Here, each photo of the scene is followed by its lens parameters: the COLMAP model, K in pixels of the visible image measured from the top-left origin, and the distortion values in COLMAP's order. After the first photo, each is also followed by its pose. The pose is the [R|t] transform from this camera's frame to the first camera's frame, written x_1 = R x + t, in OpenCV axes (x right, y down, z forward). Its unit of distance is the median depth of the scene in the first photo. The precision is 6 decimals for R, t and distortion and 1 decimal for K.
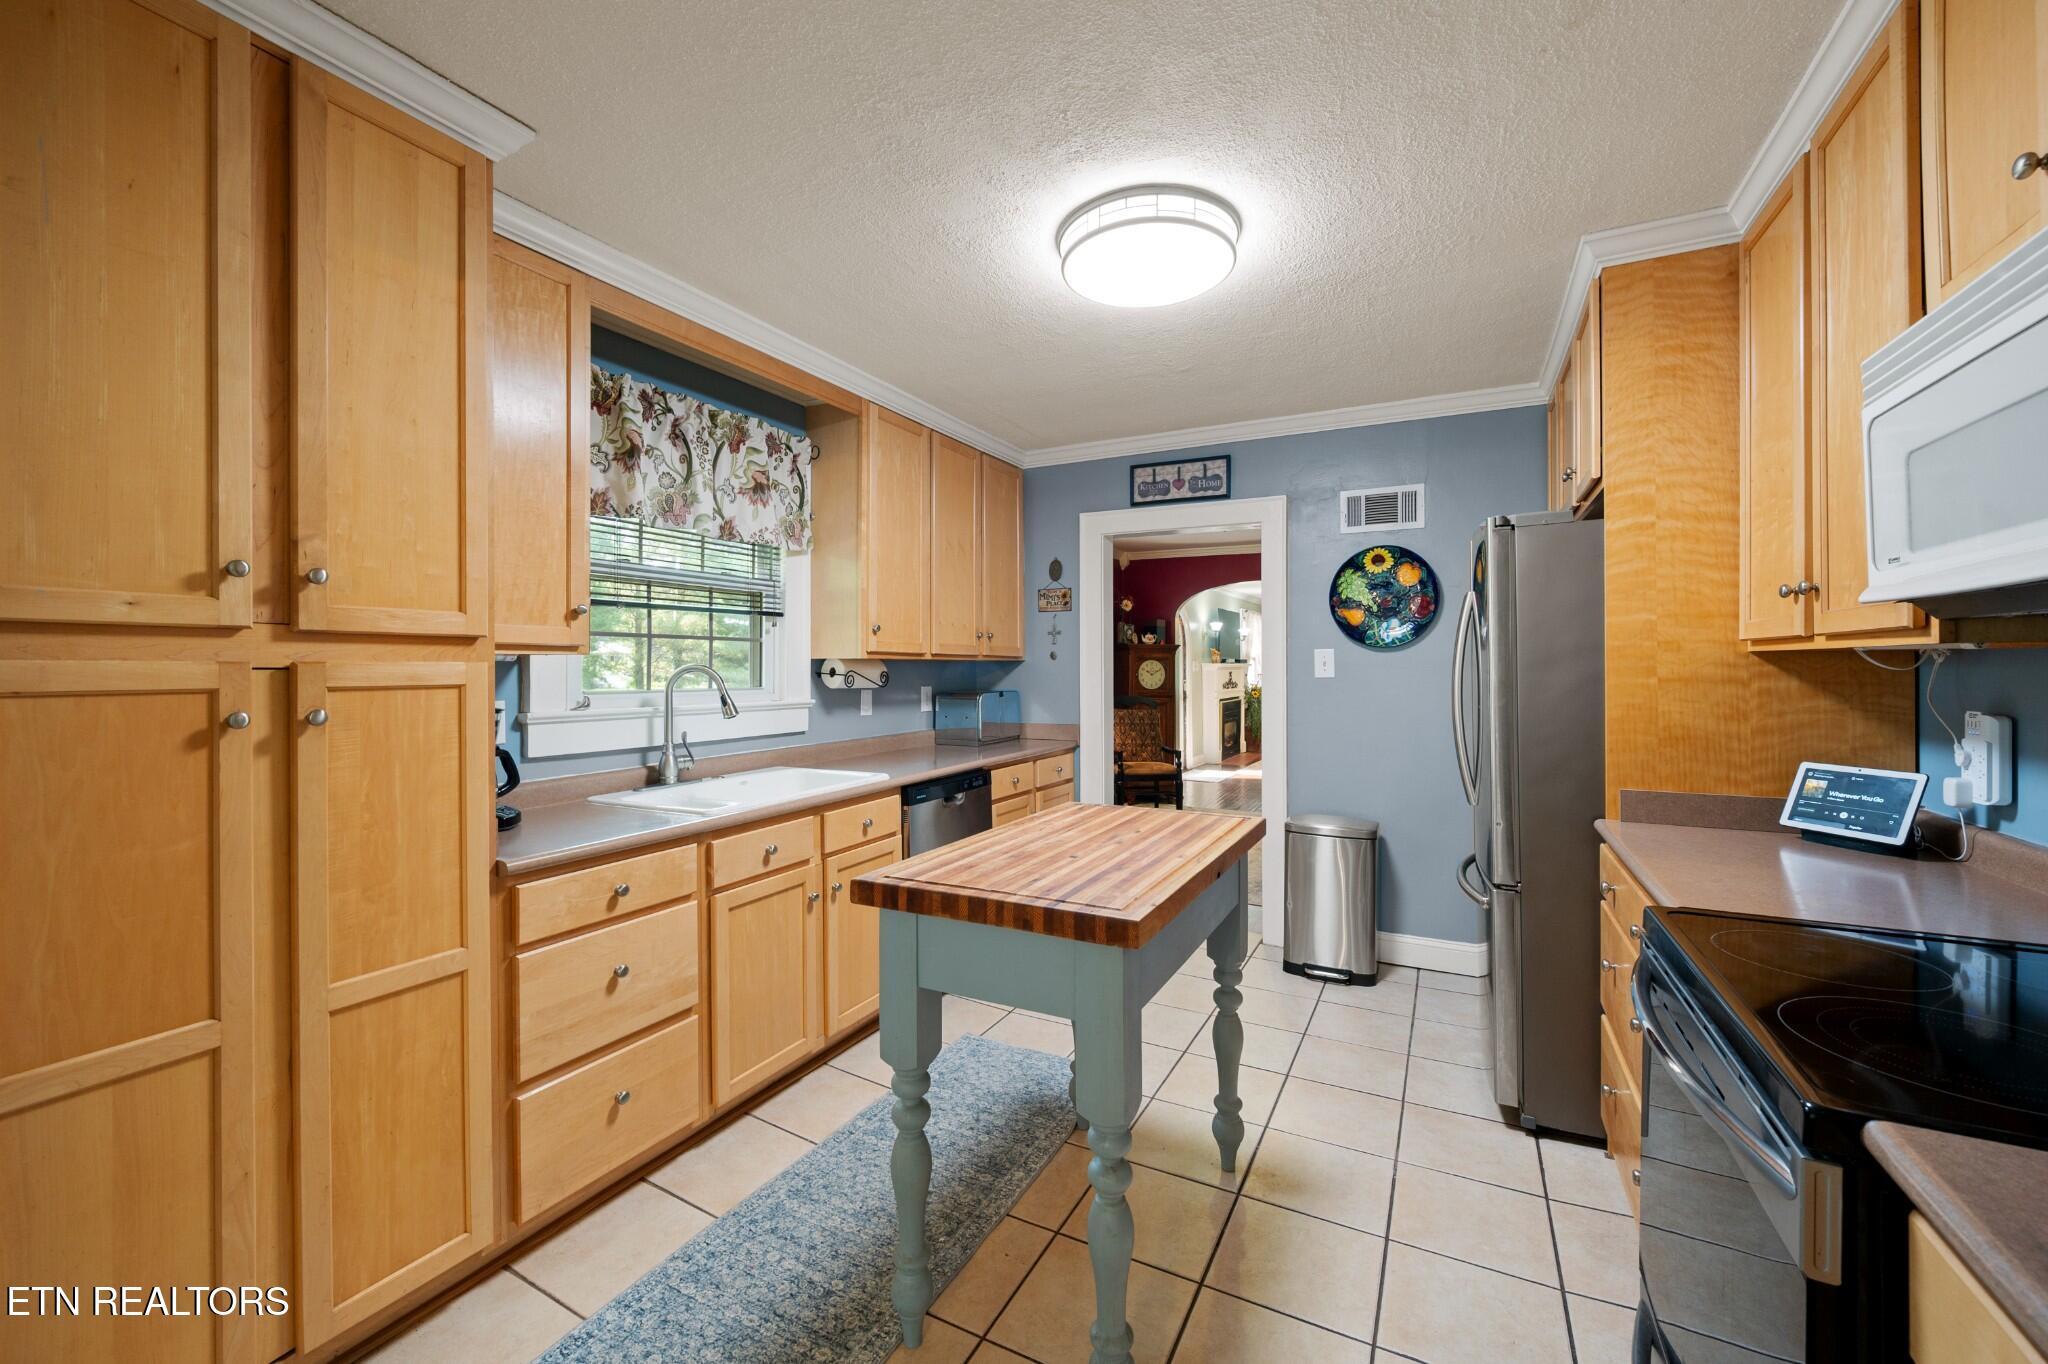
lens RADIAL K [[813.0, 0, 1019.2], [0, 813.0, 664.6], [0, 0, 1]] dist [0.004621, -0.000501]
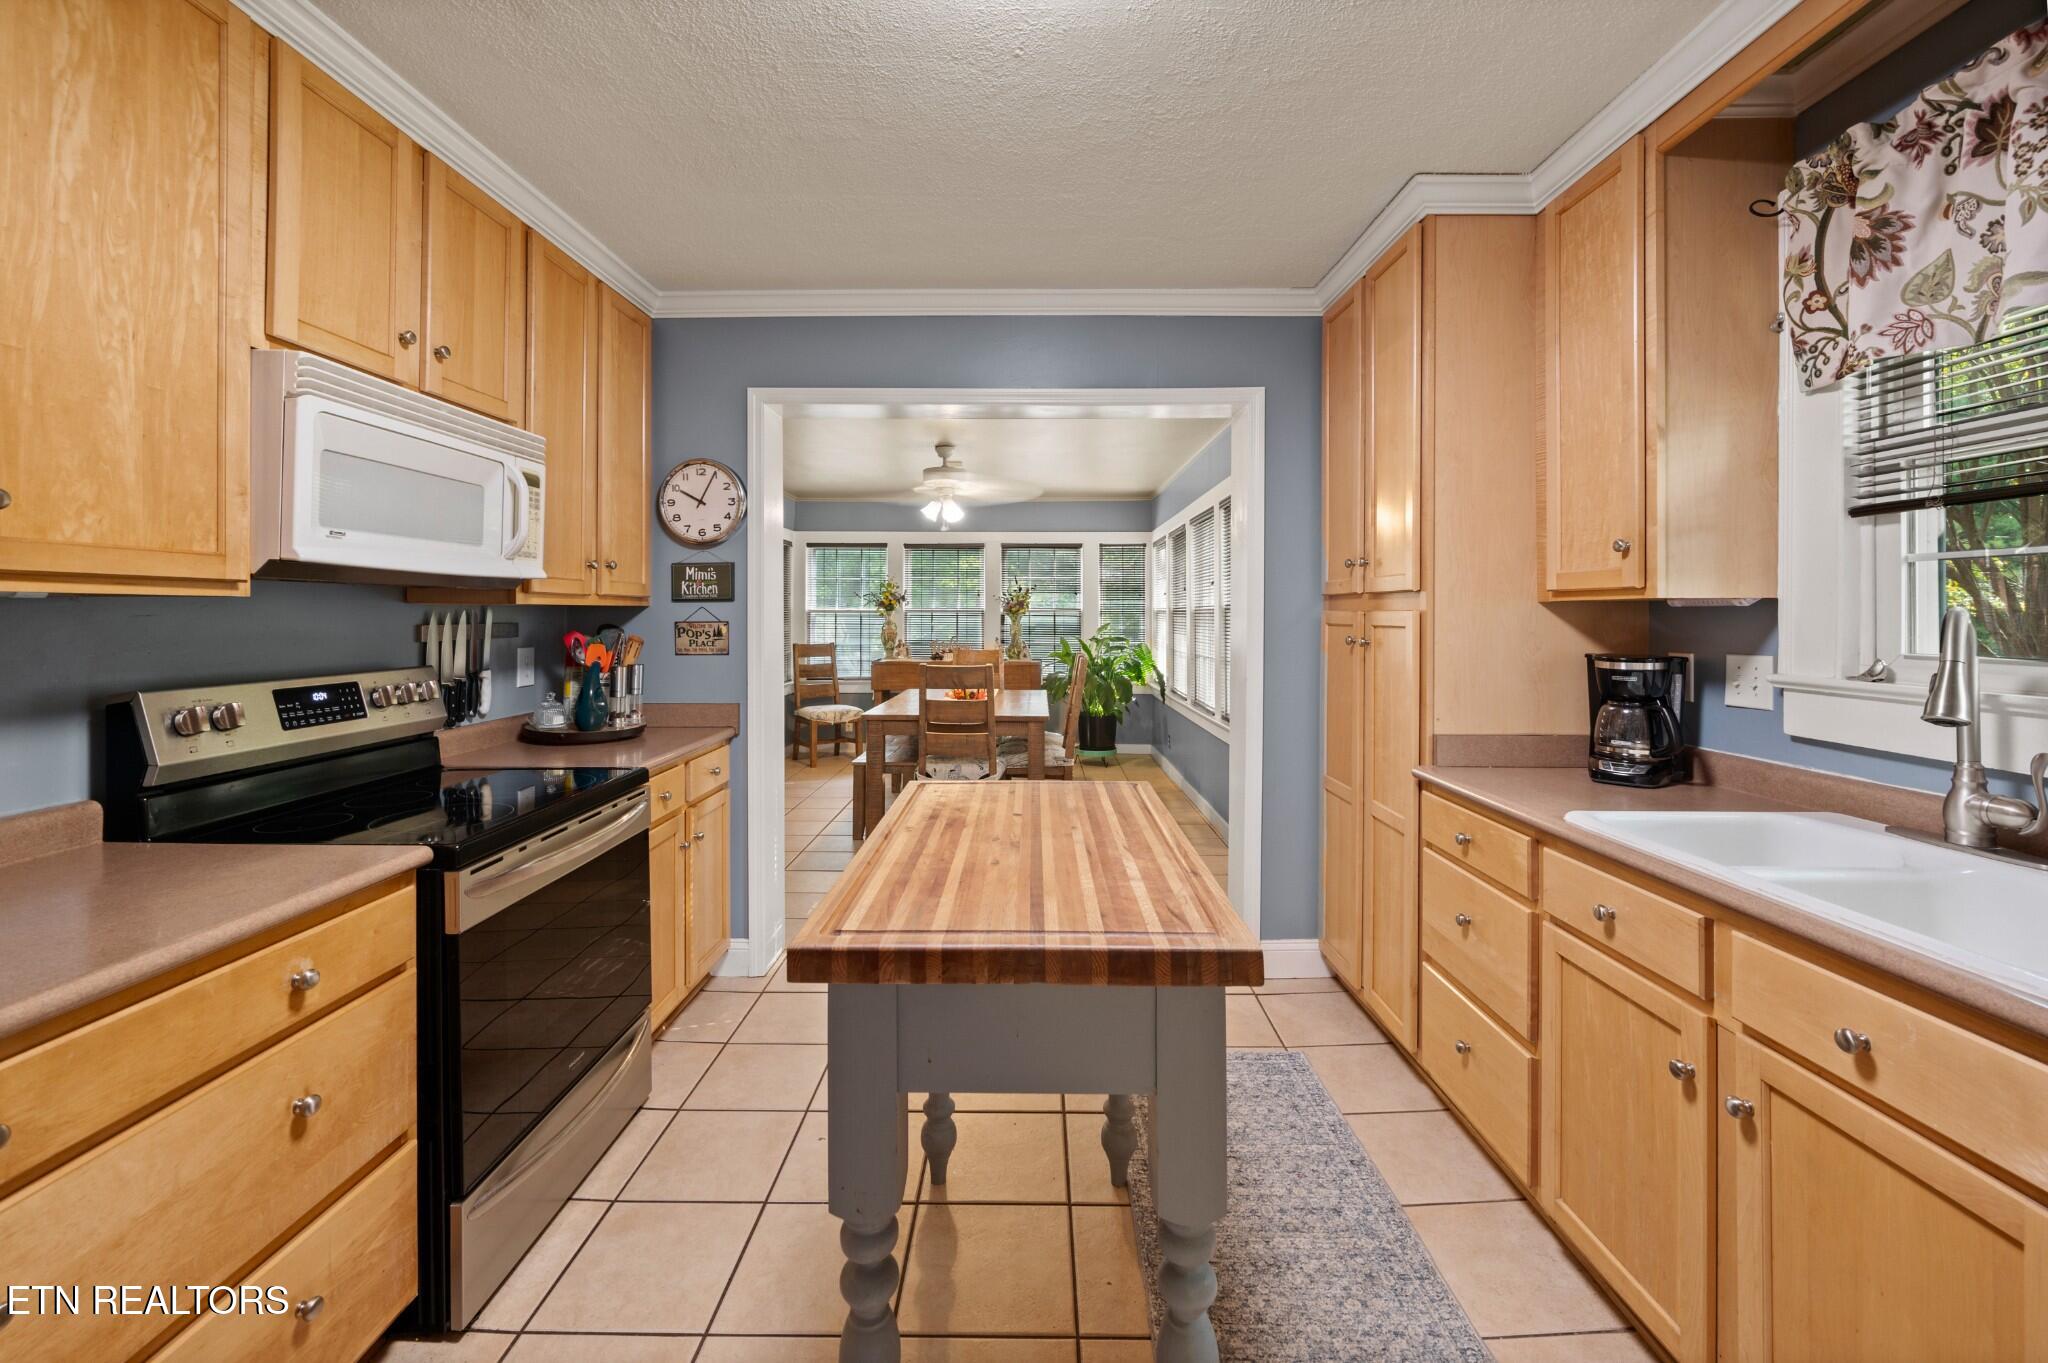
lens RADIAL K [[807.5, 0, 1017.9], [0, 807.5, 609.7], [0, 0, 1]] dist [-0.000334, -0.000384]
pose [[-0.886008, 0.003571, -0.463656, 0.272107], [0.006871, 0.999962, -0.005428, 0.002631], [0.463619, -0.007995, -0.885999, 0.997693]]
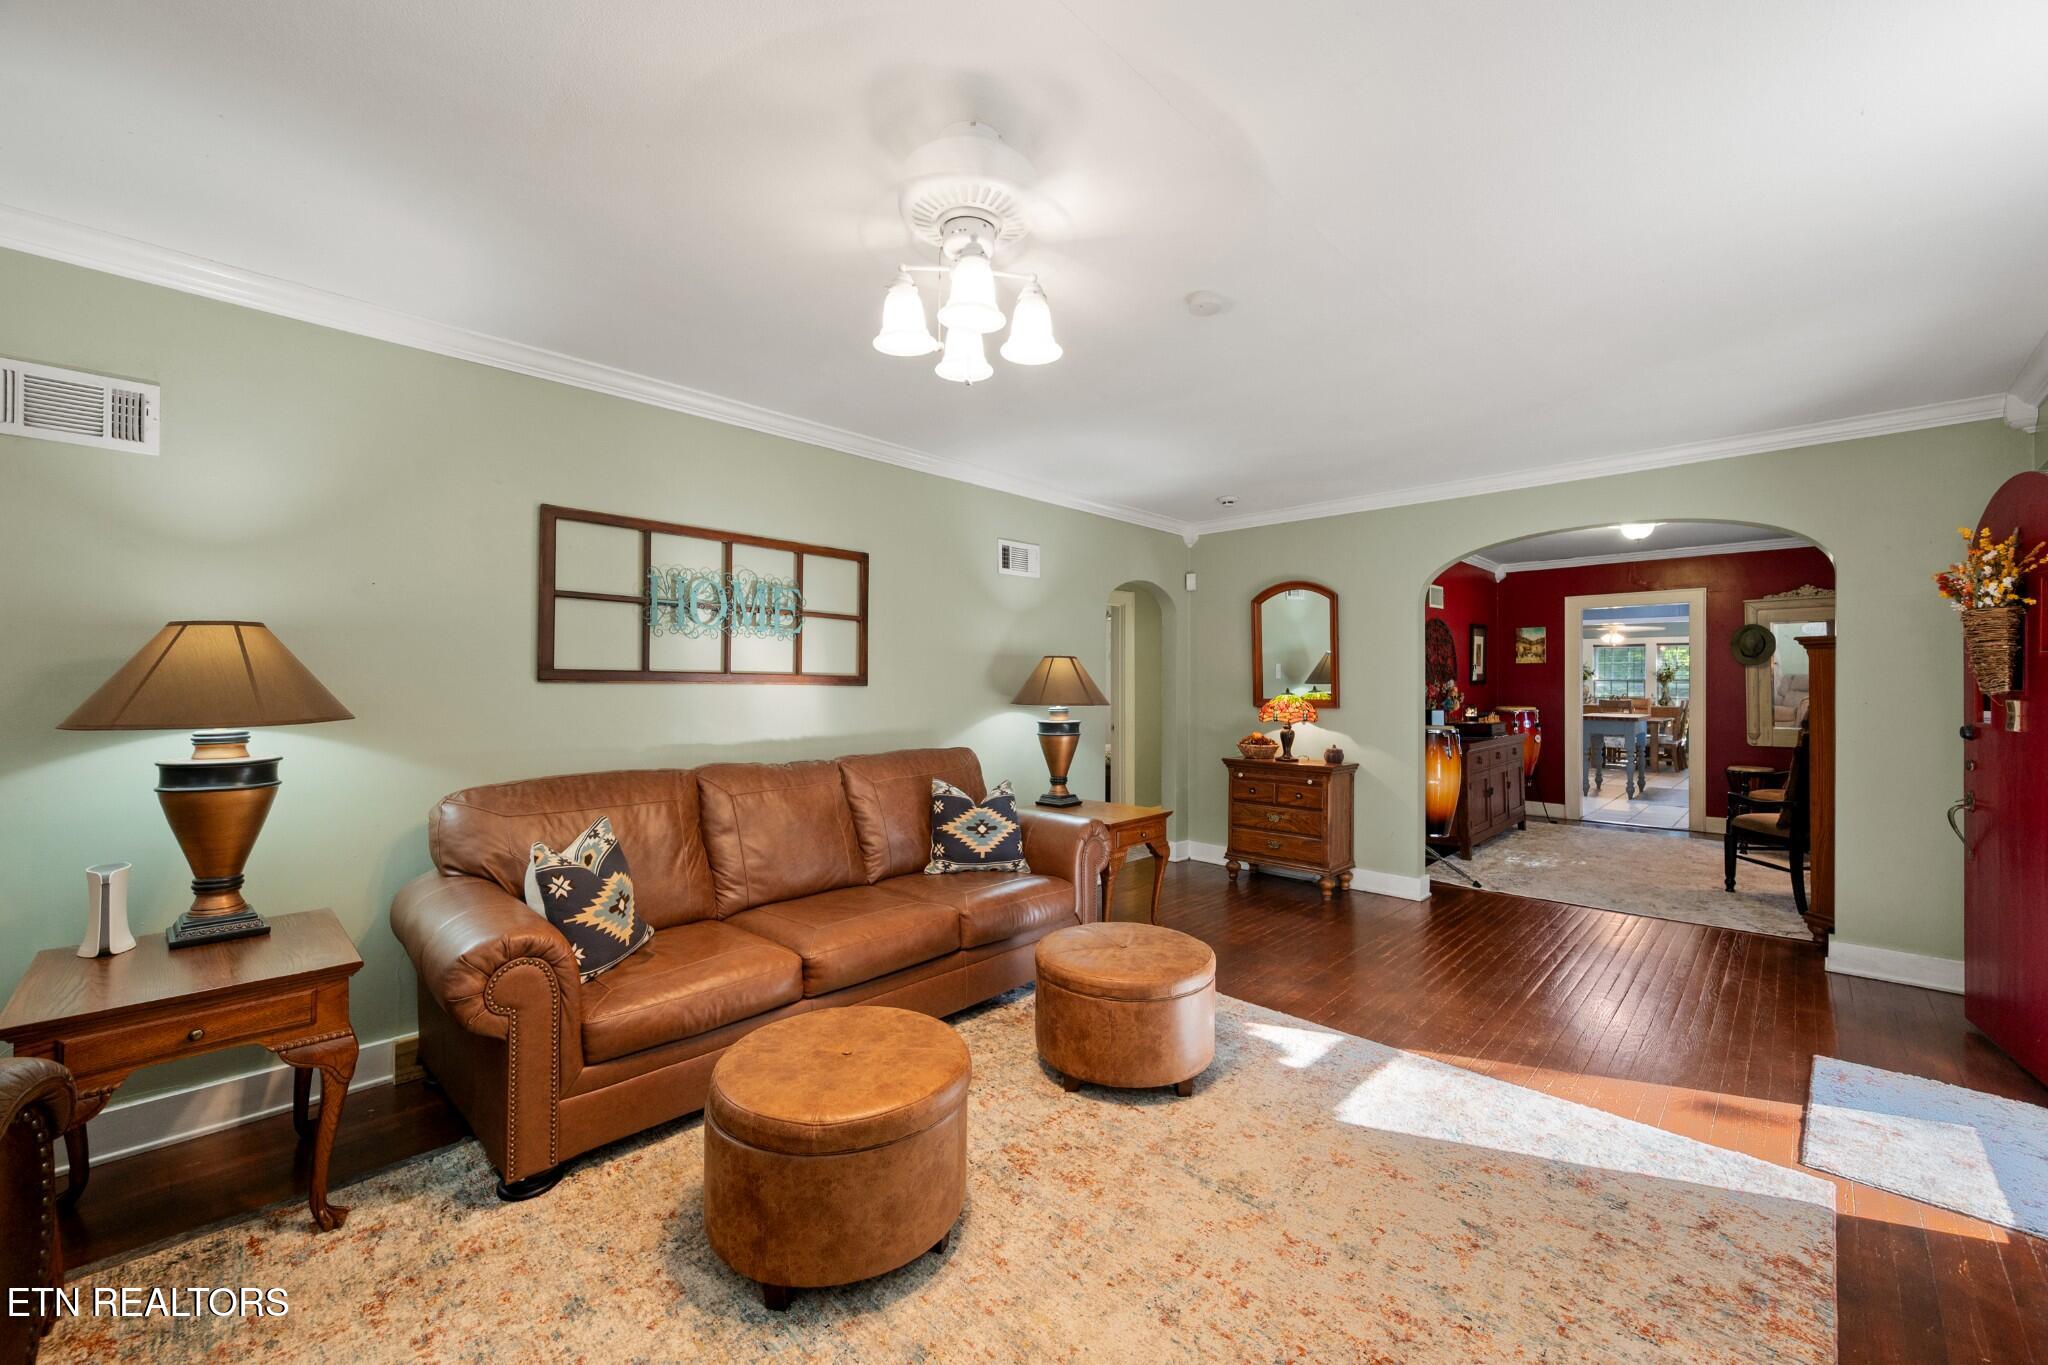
lens RADIAL K [[813.0, 0, 1026.5], [0, 813.0, 676.0], [0, 0, 1]] dist [0.004621, -0.000501]
pose [[-0.961568, -0.000956, 0.274565, 1.242347], [-0.003142, 0.999967, -0.007523, 0.014239], [-0.274548, -0.008096, -0.961539, 3.914321]]
